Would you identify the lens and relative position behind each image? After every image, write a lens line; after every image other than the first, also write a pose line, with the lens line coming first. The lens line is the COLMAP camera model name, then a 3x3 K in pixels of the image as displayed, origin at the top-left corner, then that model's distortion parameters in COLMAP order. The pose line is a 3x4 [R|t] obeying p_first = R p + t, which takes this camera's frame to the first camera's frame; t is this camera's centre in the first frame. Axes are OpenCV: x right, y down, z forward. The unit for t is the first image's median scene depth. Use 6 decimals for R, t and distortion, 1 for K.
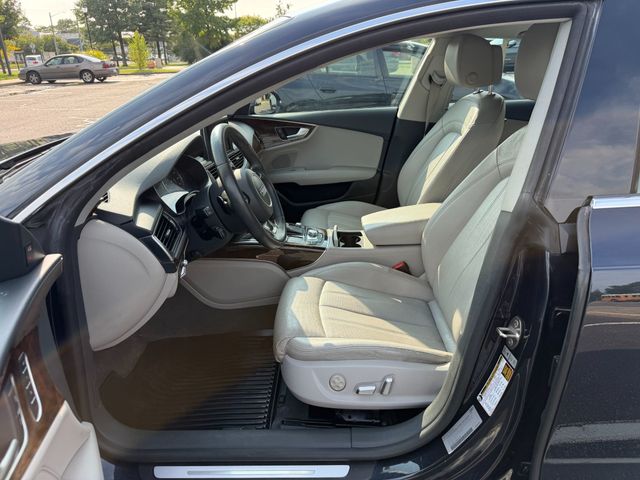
lens RADIAL K [[444.8, 0, 318.5], [0, 444.8, 242.2], [0, 0, 1]] dist [0.063580, -0.073058]
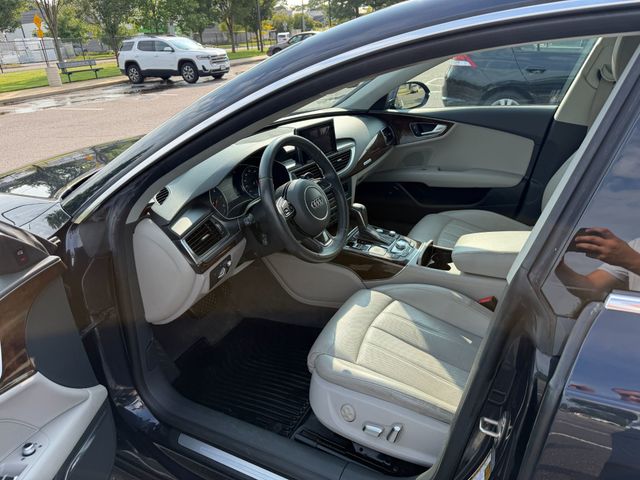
lens RADIAL K [[447.2, 0, 323.8], [0, 447.2, 243.5], [0, 0, 1]] dist [0.042560, -0.076389]
pose [[0.897111, 0.159554, -0.411989, 0.177368], [-0.135648, 0.986943, 0.086846, -0.065057], [0.420467, -0.022025, 0.907041, 0.056318]]
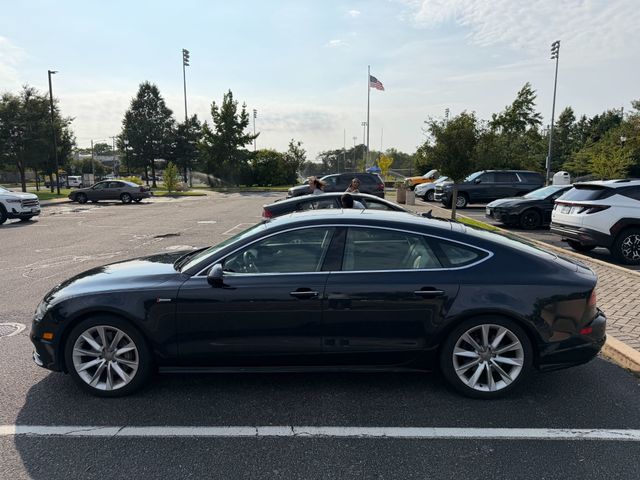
lens RADIAL K [[447.2, 0, 323.8], [0, 447.2, 243.5], [0, 0, 1]] dist [0.042560, -0.076389]
pose [[0.999715, 0.022117, -0.008958, 0.187936], [-0.023636, 0.969400, -0.244347, 0.236911], [0.003280, 0.244489, 0.969647, -1.107465]]
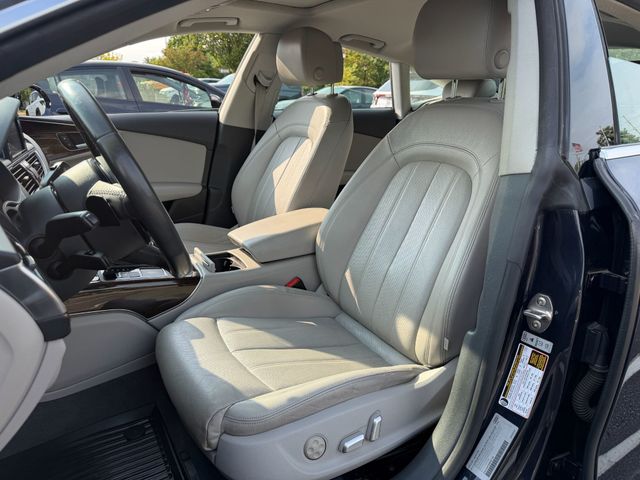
lens RADIAL K [[447.2, 0, 323.8], [0, 447.2, 243.5], [0, 0, 1]] dist [0.042560, -0.076389]
pose [[0.839394, -0.118664, 0.530412, -0.148110], [0.160188, 0.986542, -0.032793, 0.012653], [-0.519382, 0.112492, 0.847105, 0.190589]]
